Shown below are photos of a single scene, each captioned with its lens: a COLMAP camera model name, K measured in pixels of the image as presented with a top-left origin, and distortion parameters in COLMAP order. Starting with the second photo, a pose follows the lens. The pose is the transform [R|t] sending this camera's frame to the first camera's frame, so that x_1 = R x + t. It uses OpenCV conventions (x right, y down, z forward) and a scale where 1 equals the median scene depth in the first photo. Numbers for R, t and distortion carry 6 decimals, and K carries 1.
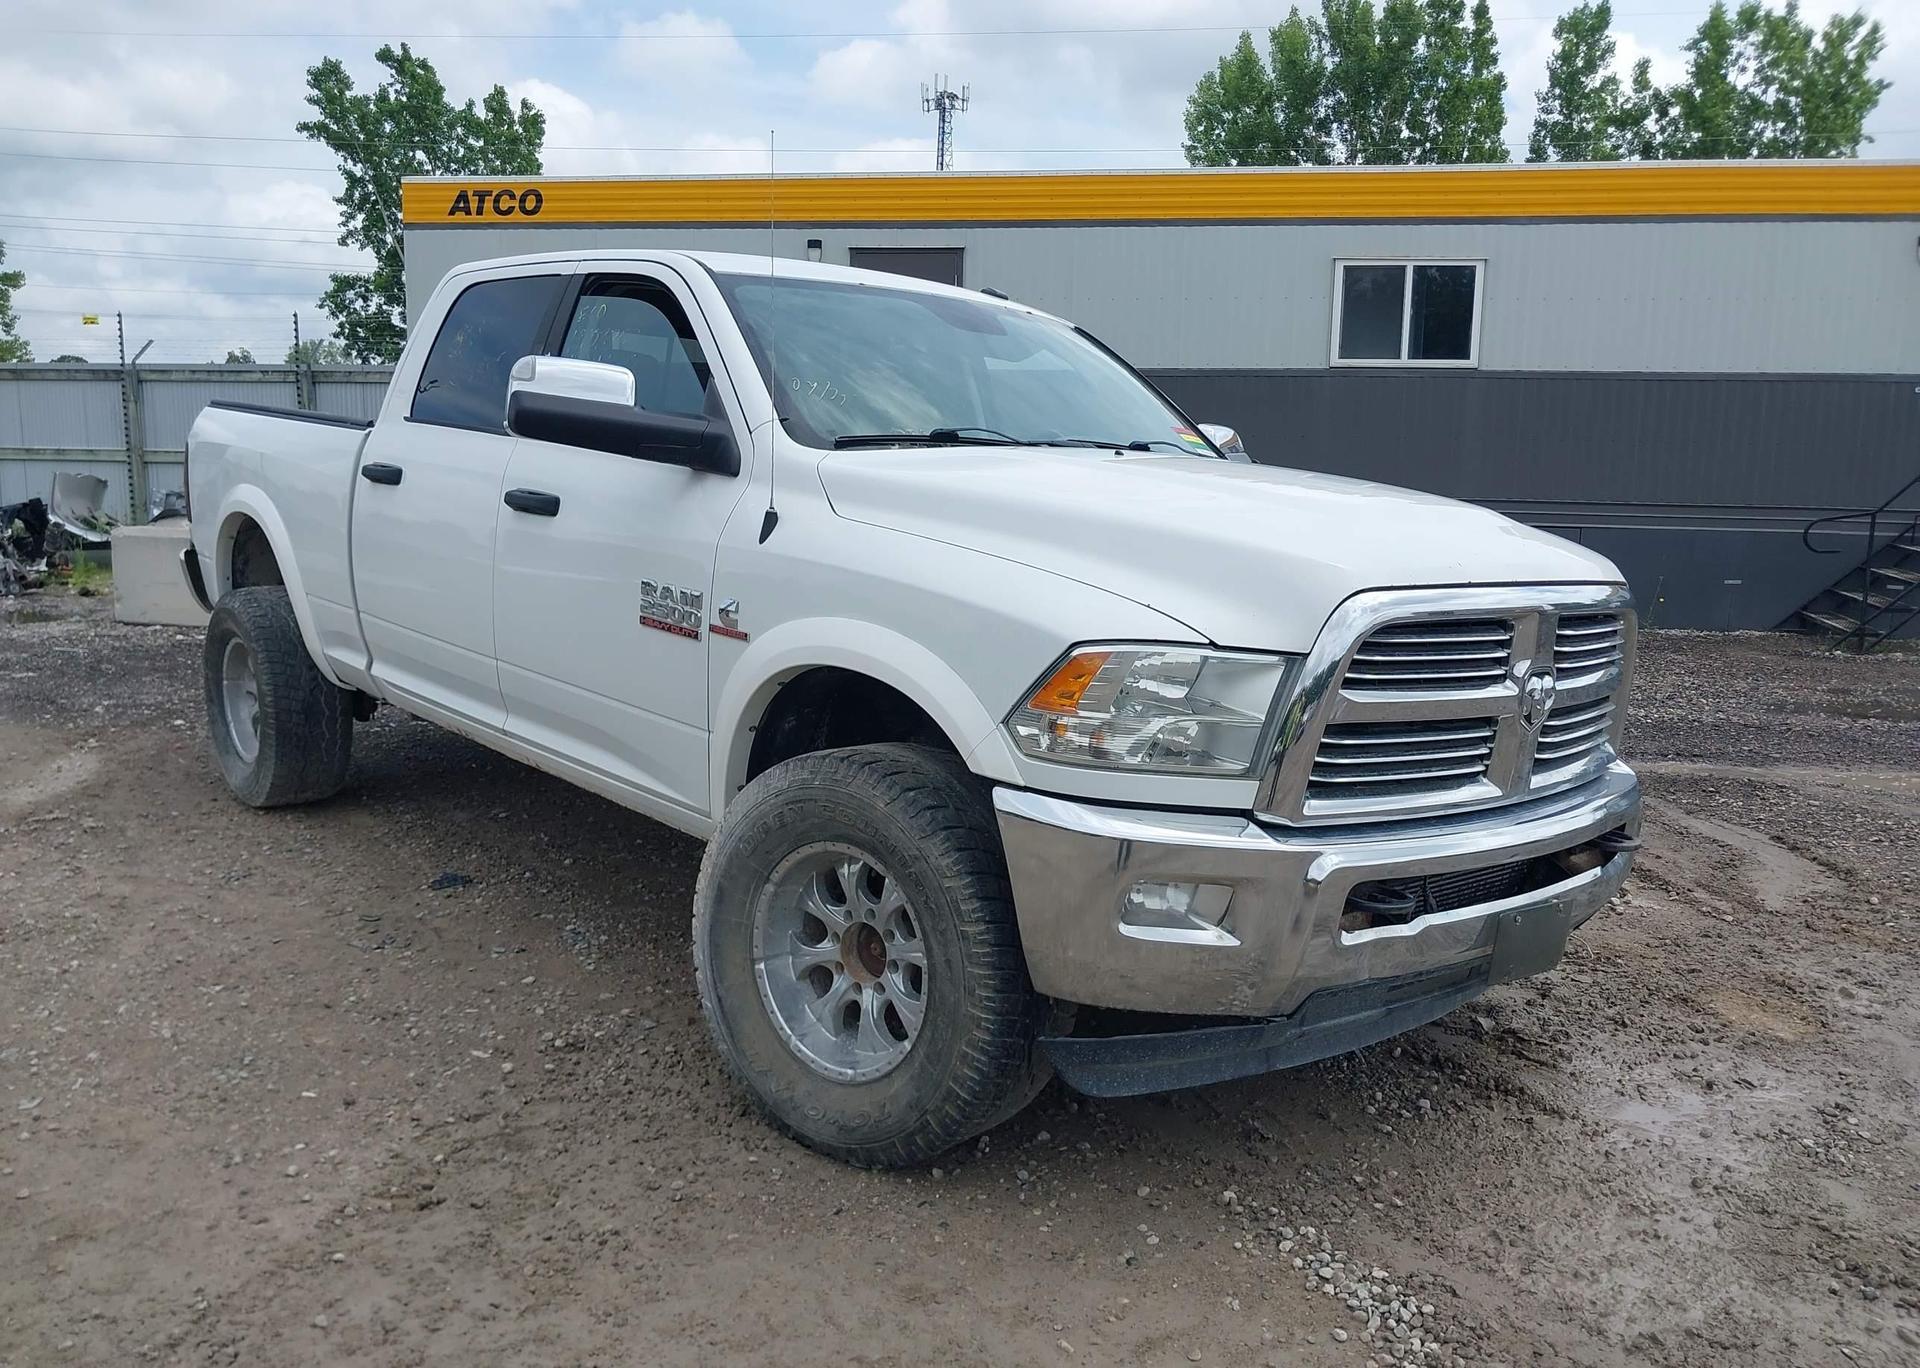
lens RADIAL K [[1521.4, 0, 974.0], [0, 1521.4, 684.6], [0, 0, 1]] dist [0.003684, -0.002109]
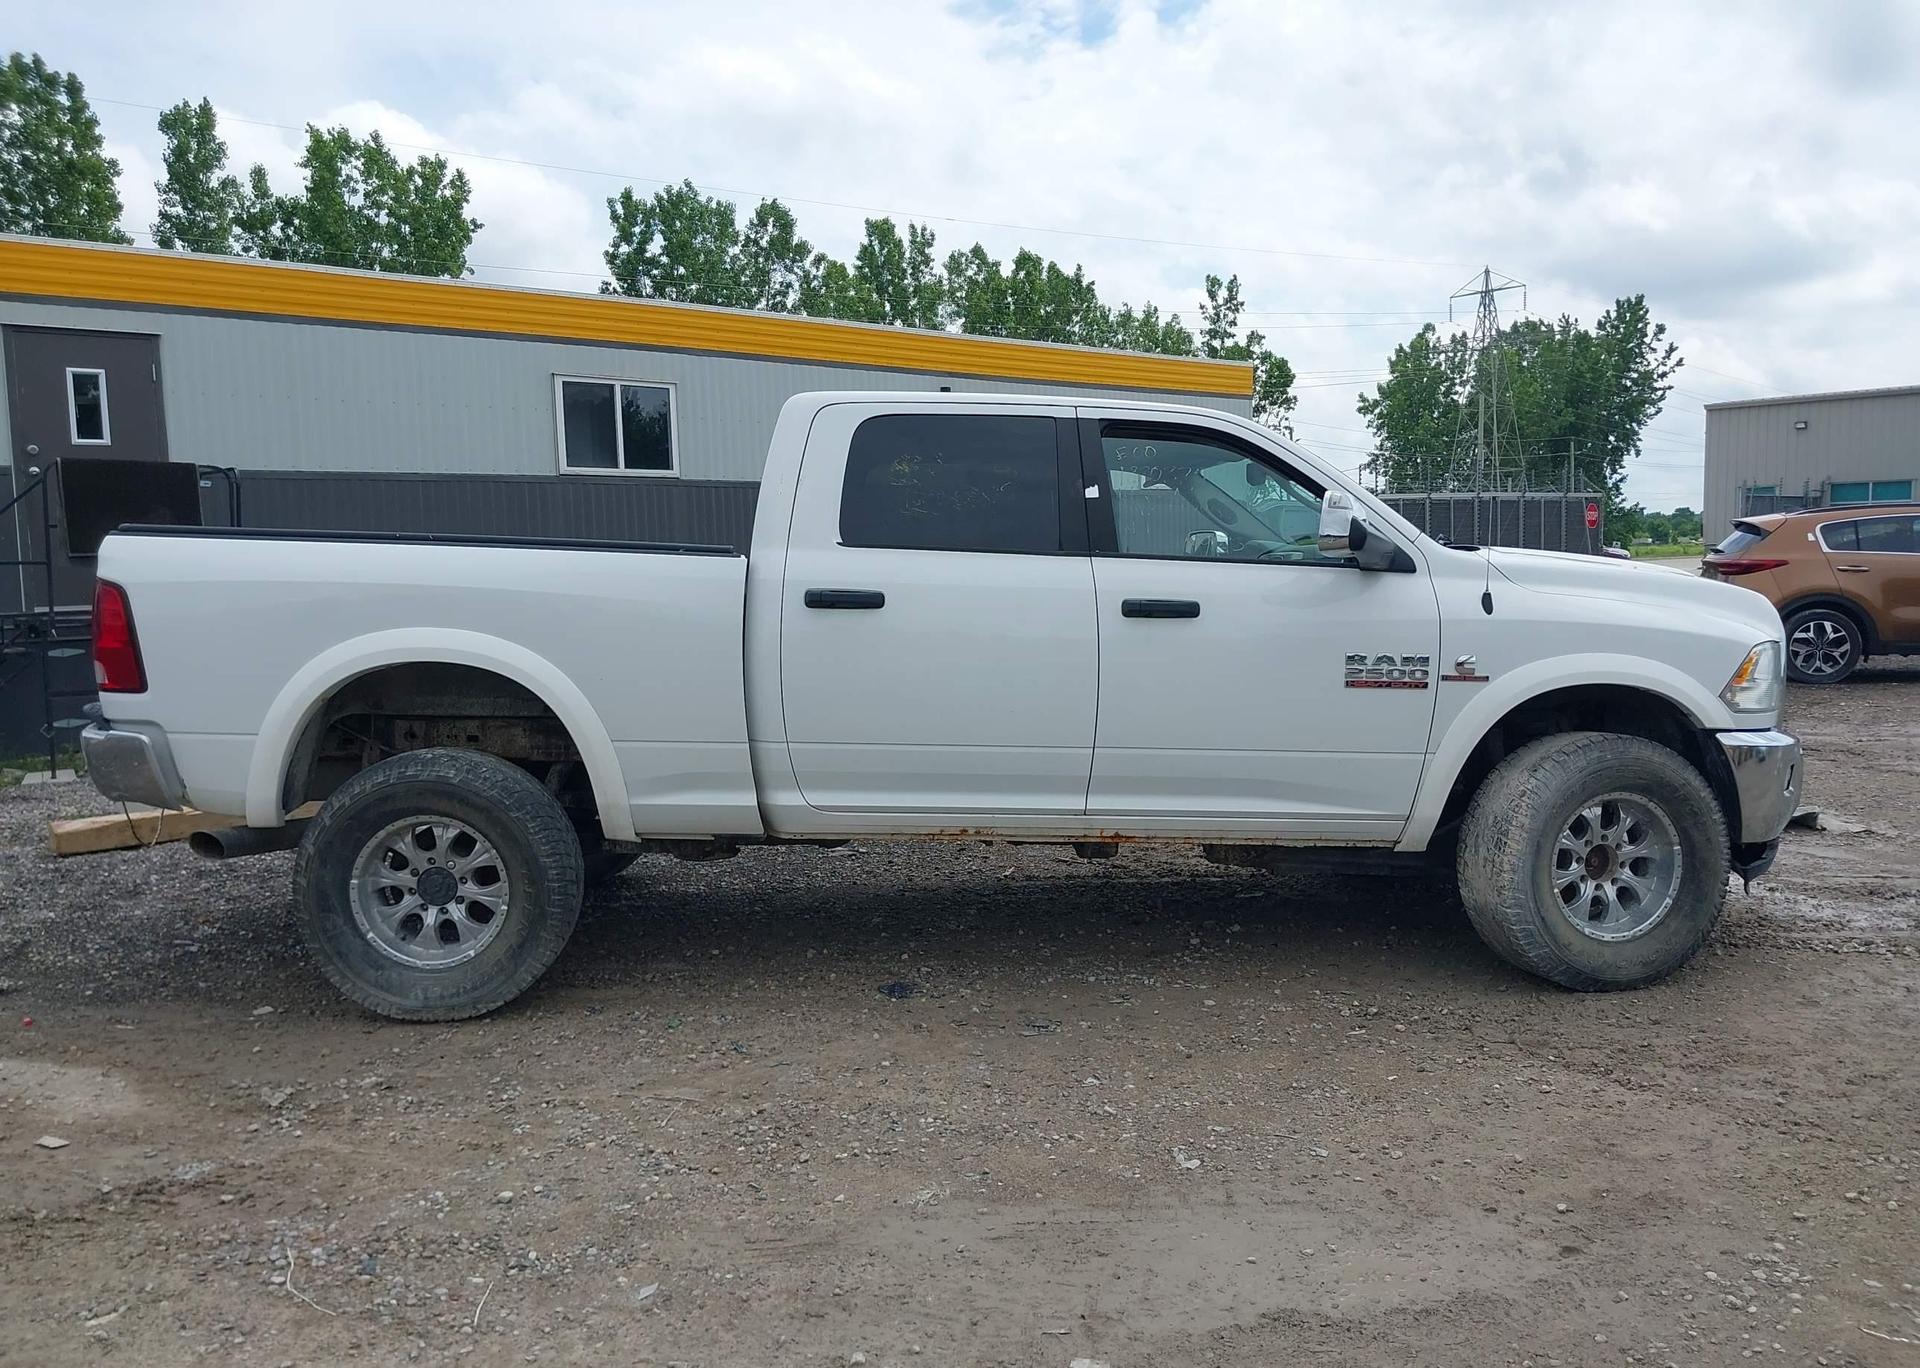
lens RADIAL K [[1505.1, 0, 979.6], [0, 1505.1, 691.3], [0, 0, 1]] dist [0.042545, -0.069591]
pose [[0.635957, -0.104439, 0.764624, -1.069894], [0.147651, 0.988963, 0.012277, -0.074307], [-0.757468, 0.105090, 0.644359, 0.287703]]
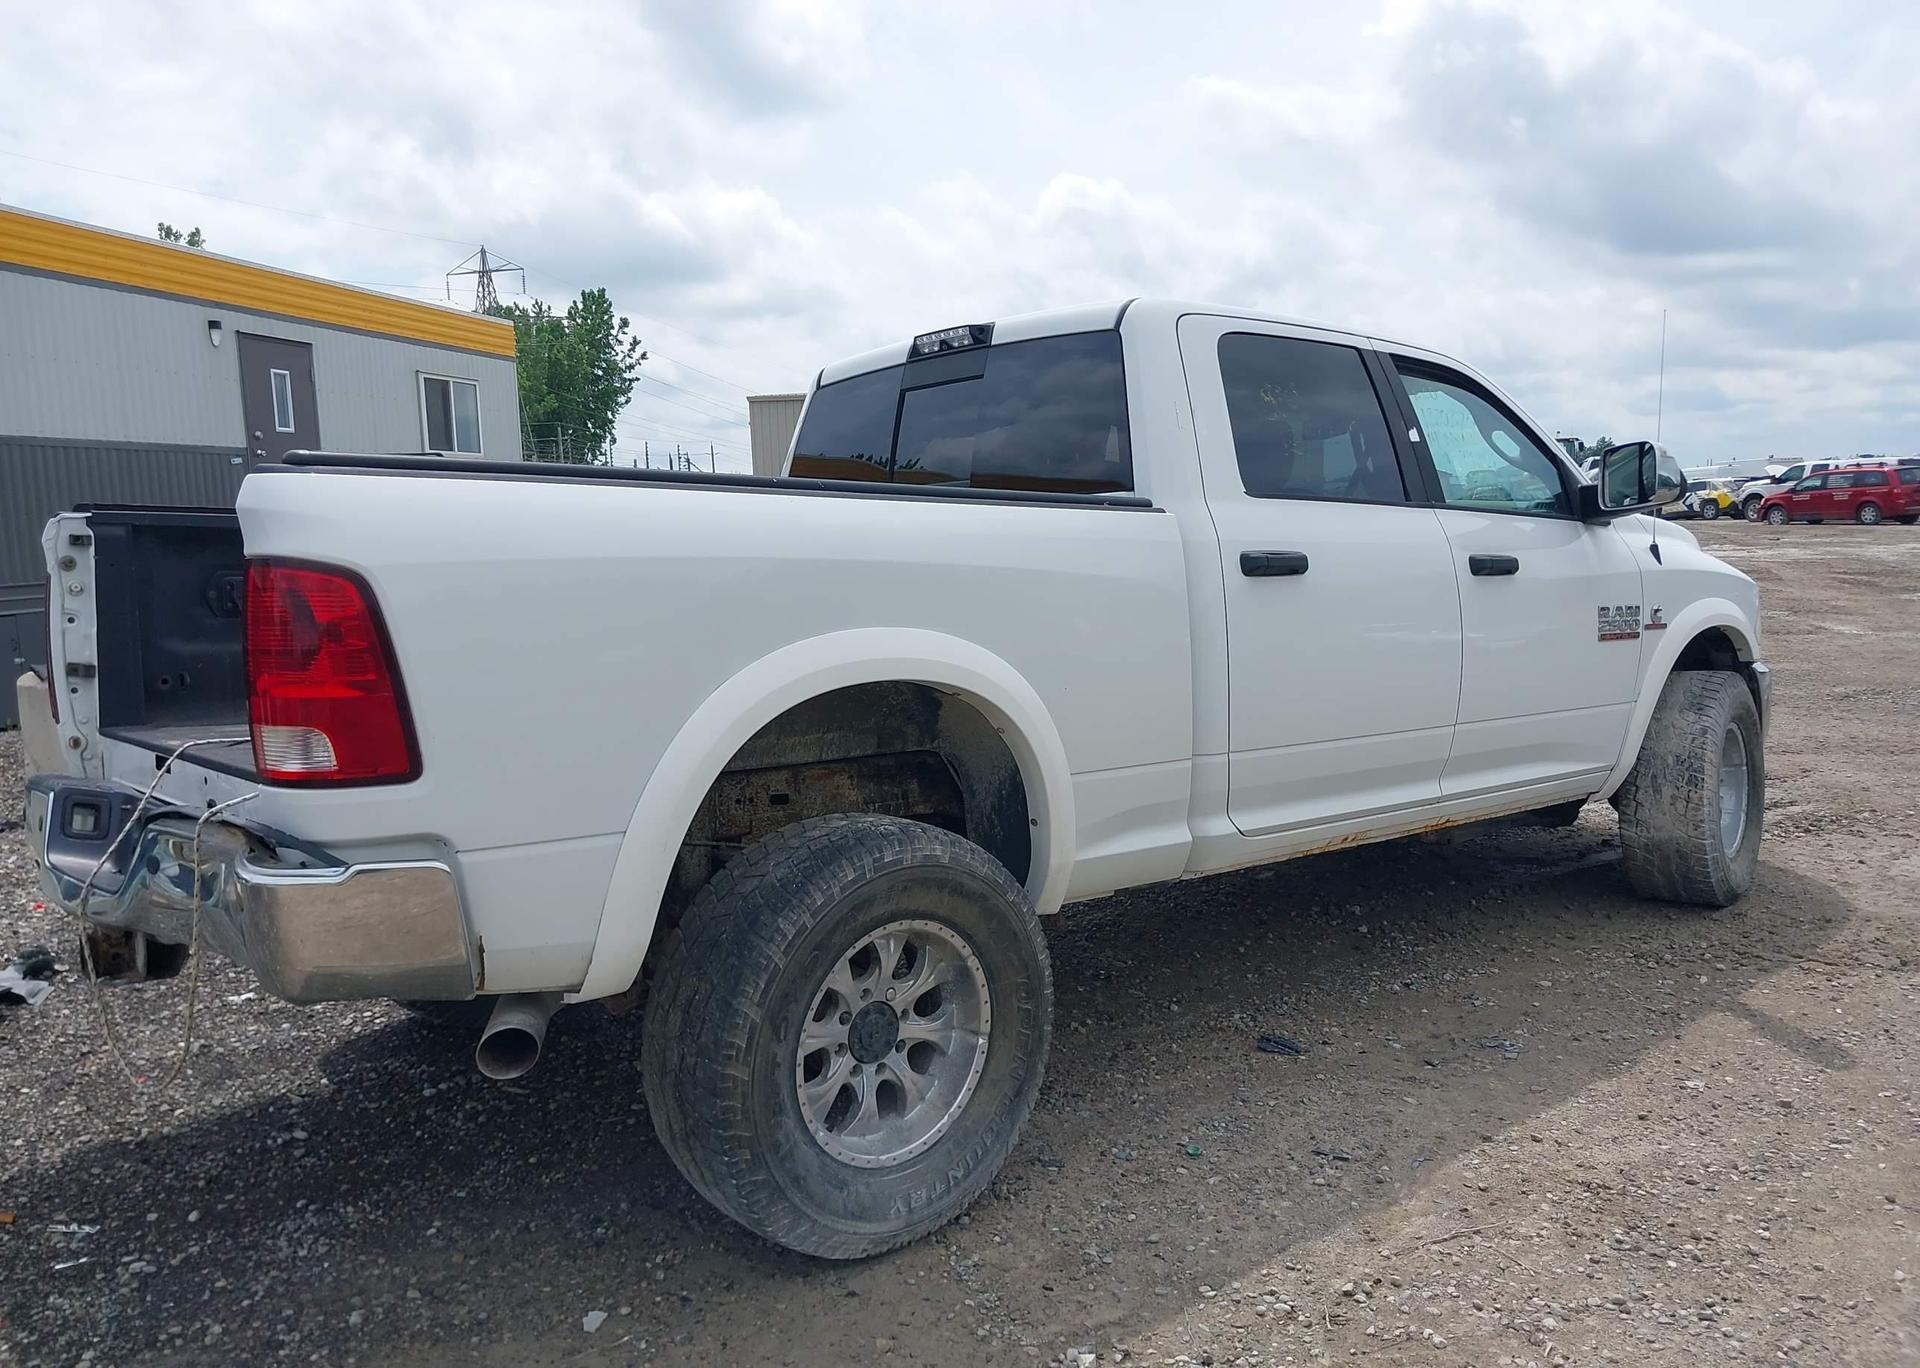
lens RADIAL K [[1521.4, 0, 974.0], [0, 1521.4, 684.6], [0, 0, 1]] dist [0.003684, -0.002109]
pose [[0.023638, -0.134948, 0.990571, -1.153290], [0.177479, 0.975675, 0.128683, -0.200917], [-0.983841, 0.172763, 0.047014, 1.099910]]
